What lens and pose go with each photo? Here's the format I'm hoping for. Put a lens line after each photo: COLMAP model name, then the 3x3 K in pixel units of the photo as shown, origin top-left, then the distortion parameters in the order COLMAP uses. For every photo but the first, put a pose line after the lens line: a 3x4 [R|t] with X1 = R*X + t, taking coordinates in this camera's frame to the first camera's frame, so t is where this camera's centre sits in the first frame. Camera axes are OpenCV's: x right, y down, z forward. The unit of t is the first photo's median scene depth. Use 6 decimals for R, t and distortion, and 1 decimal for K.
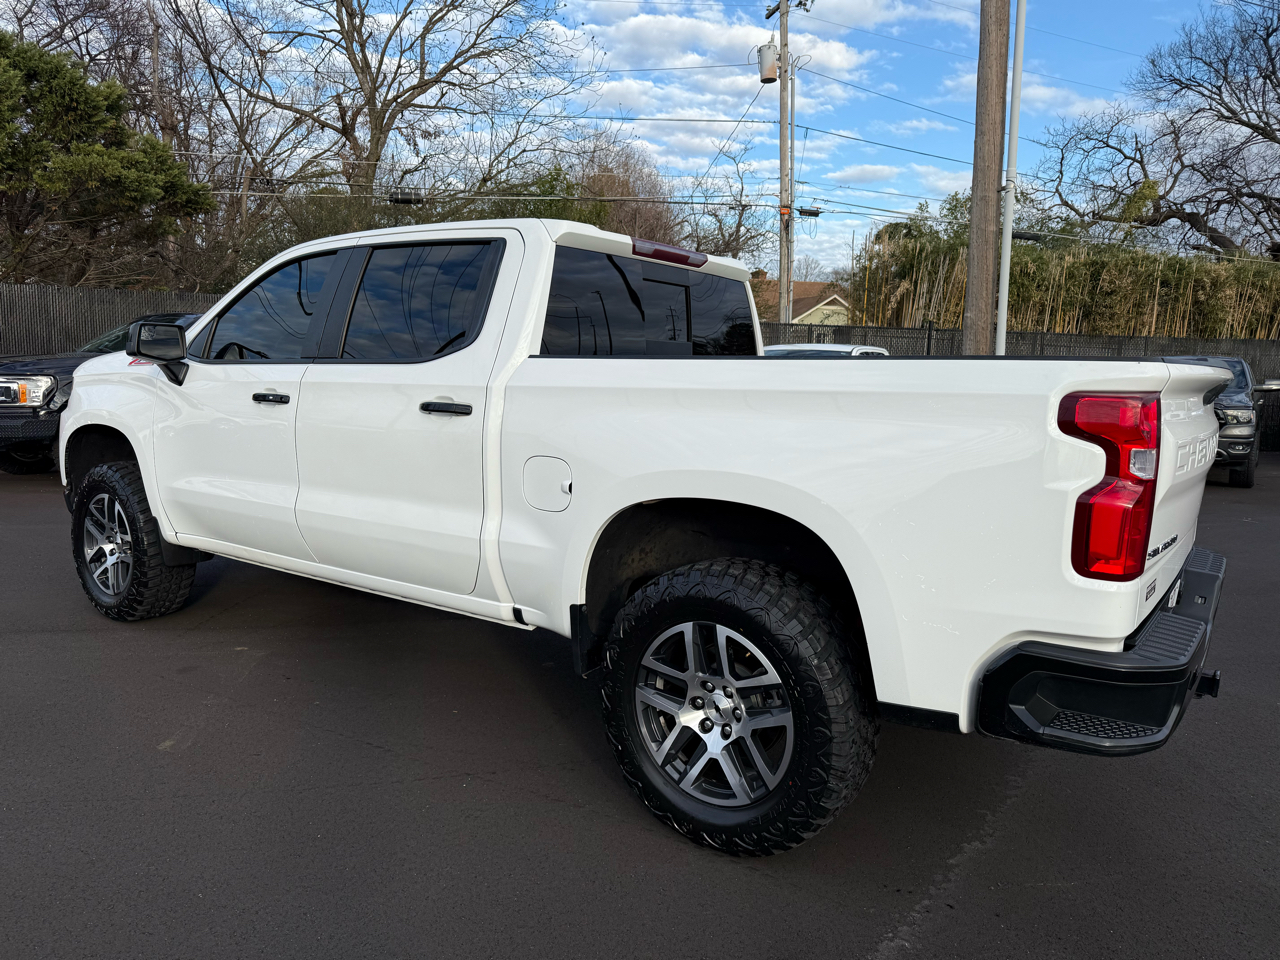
lens RADIAL K [[901.6, 0, 650.9], [0, 901.6, 473.0], [0, 0, 1]] dist [0.016566, -0.023525]
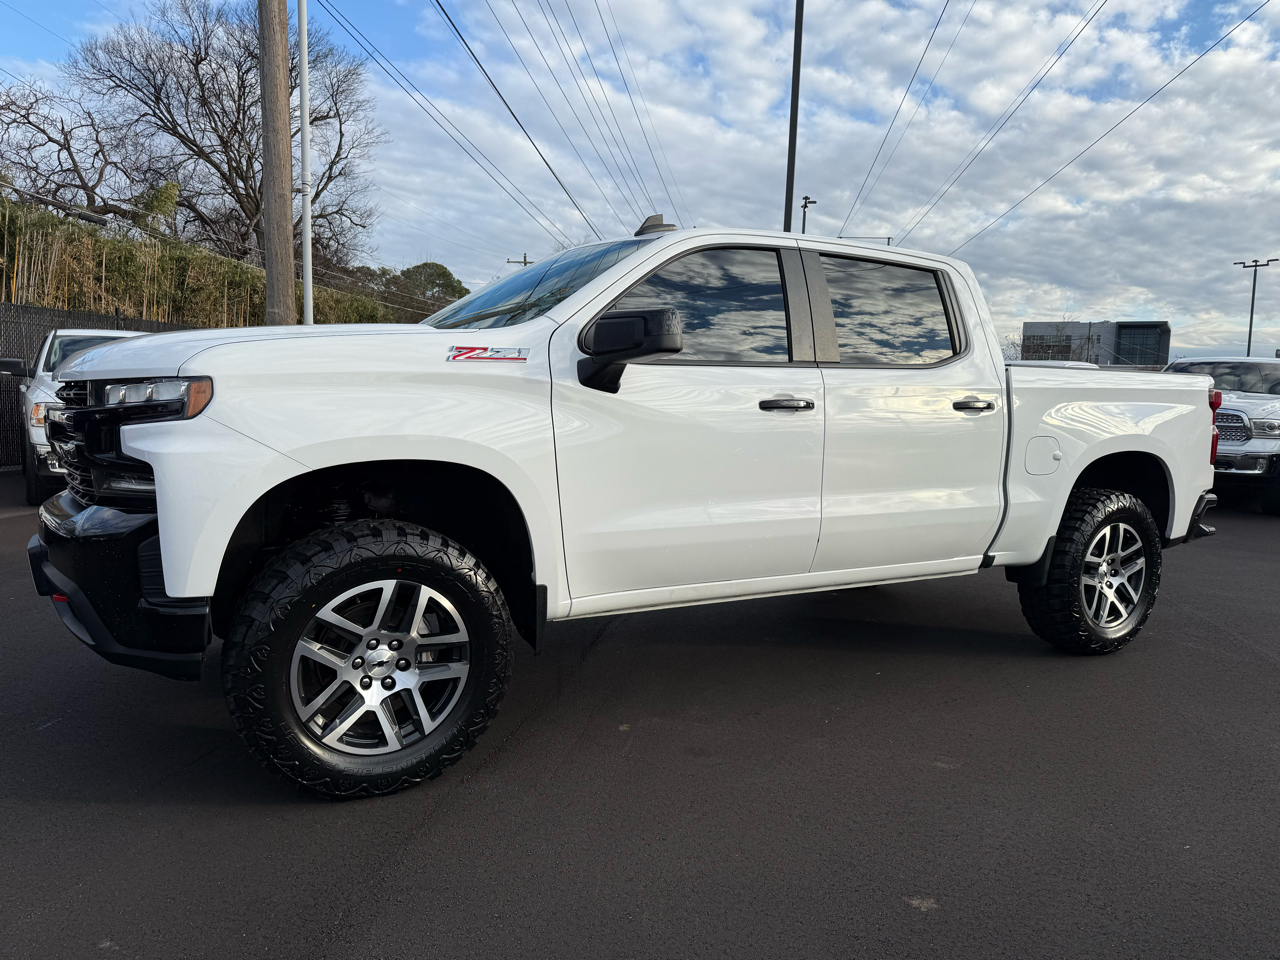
lens RADIAL K [[901.6, 0, 642.7], [0, 901.6, 485.6], [0, 0, 1]] dist [0.016566, -0.023525]
pose [[0.411639, -0.102278, 0.905589, -0.176783], [0.085684, 0.993624, 0.073273, -0.010797], [-0.907310, 0.047432, 0.417778, 0.101869]]
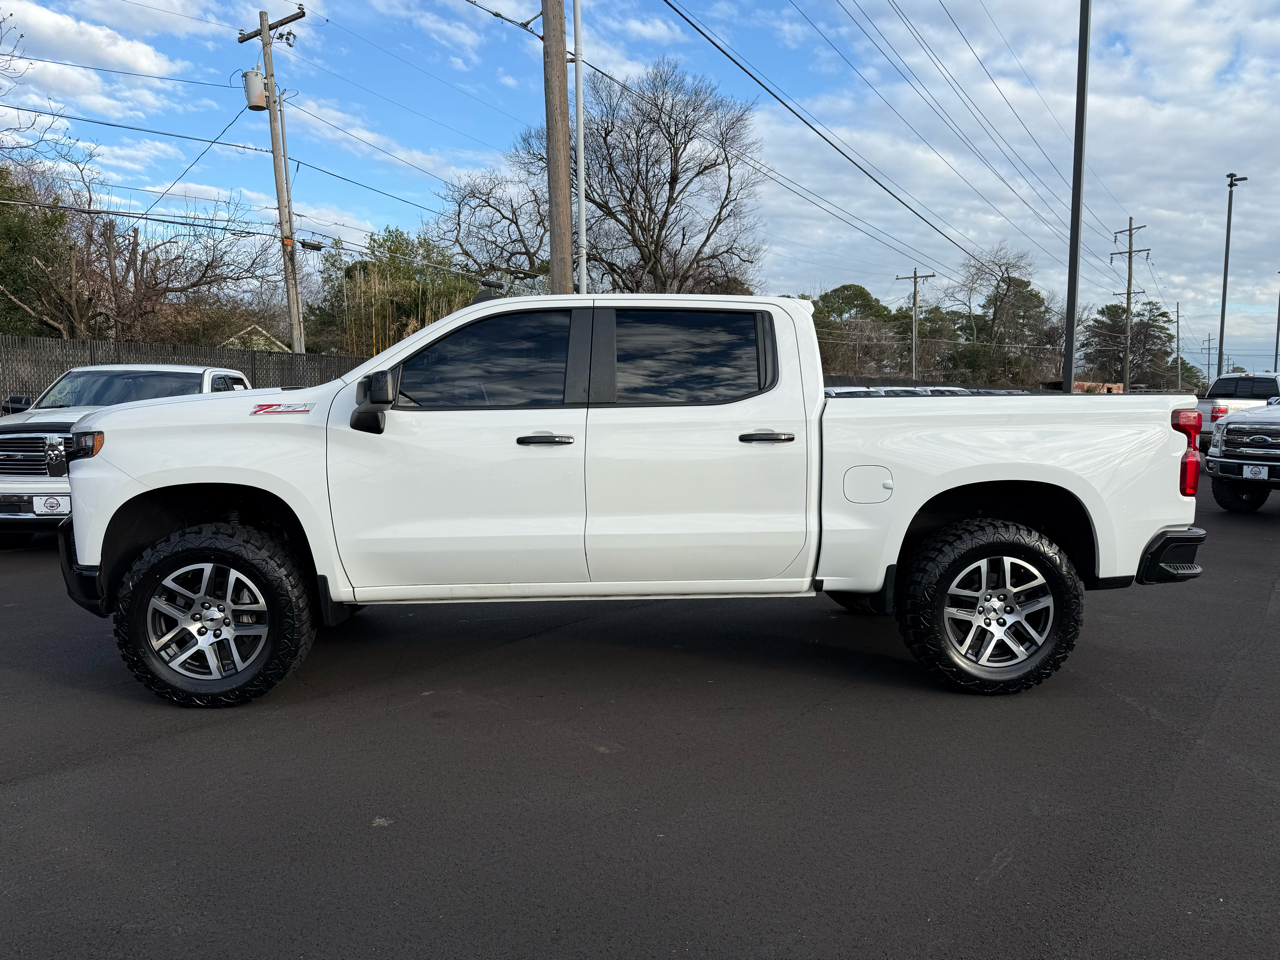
lens RADIAL K [[901.6, 0, 644.1], [0, 901.6, 484.7], [0, 0, 1]] dist [0.016566, -0.023525]
pose [[0.777755, -0.074721, 0.624111, -0.136441], [0.088252, 0.996055, 0.009273, -0.003647], [-0.622341, 0.047867, 0.781281, 0.009248]]
